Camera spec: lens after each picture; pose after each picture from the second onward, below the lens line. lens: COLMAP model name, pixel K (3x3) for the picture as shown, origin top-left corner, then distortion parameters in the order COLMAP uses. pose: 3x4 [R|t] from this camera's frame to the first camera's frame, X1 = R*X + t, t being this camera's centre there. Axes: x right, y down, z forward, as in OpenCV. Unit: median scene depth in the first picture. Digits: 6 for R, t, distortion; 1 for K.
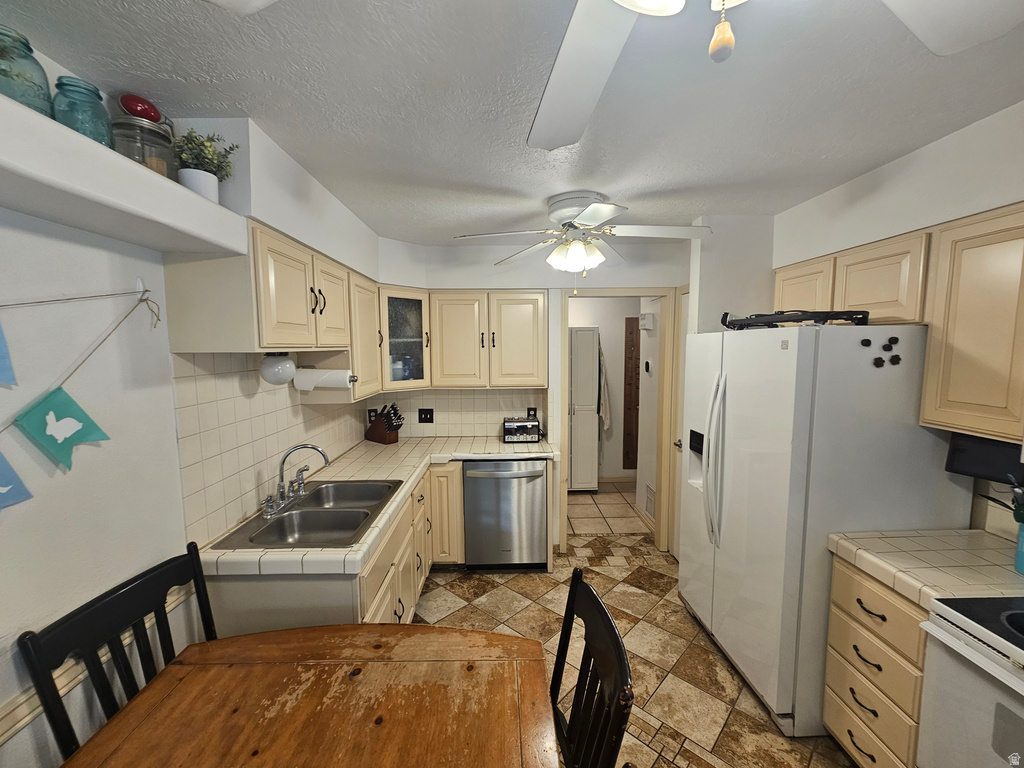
lens RADIAL K [[417.5, 0, 510.4], [0, 417.5, 386.3], [0, 0, 1]] dist [-0.001058, -0.000051]
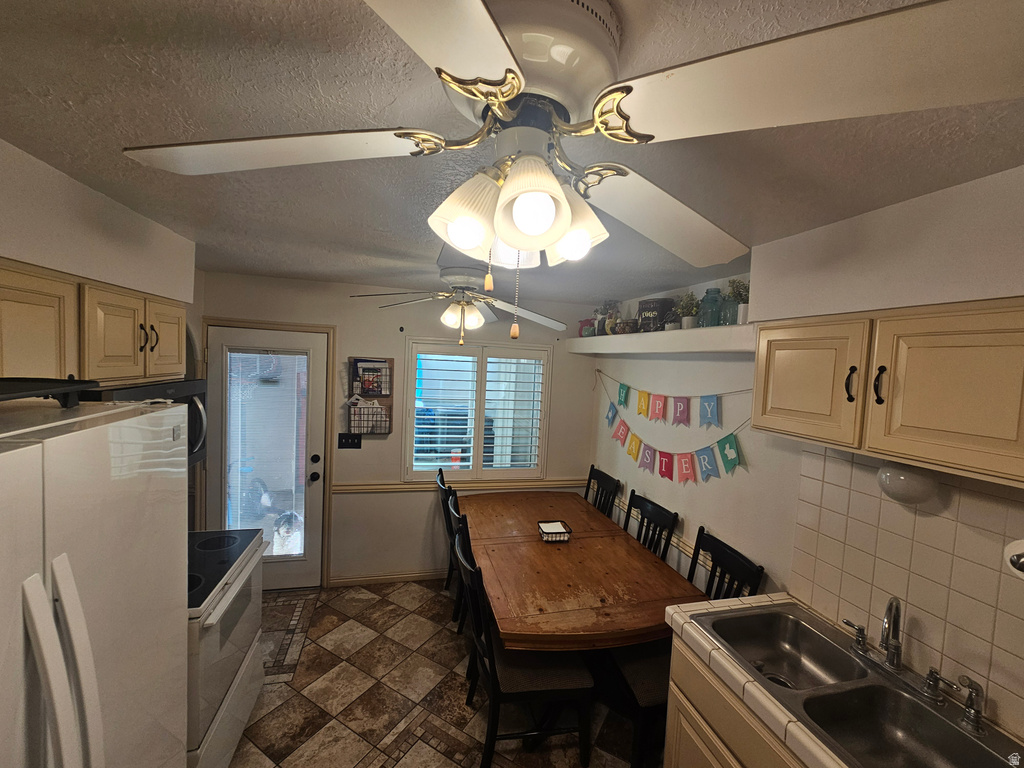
lens RADIAL K [[417.5, 0, 510.3], [0, 417.5, 383.8], [0, 0, 1]] dist [-0.001058, -0.000051]
pose [[-0.971200, -0.024501, -0.237004, 0.451479], [-0.061009, 0.987110, 0.147957, -0.451515], [0.230324, 0.158155, -0.960176, 2.541317]]
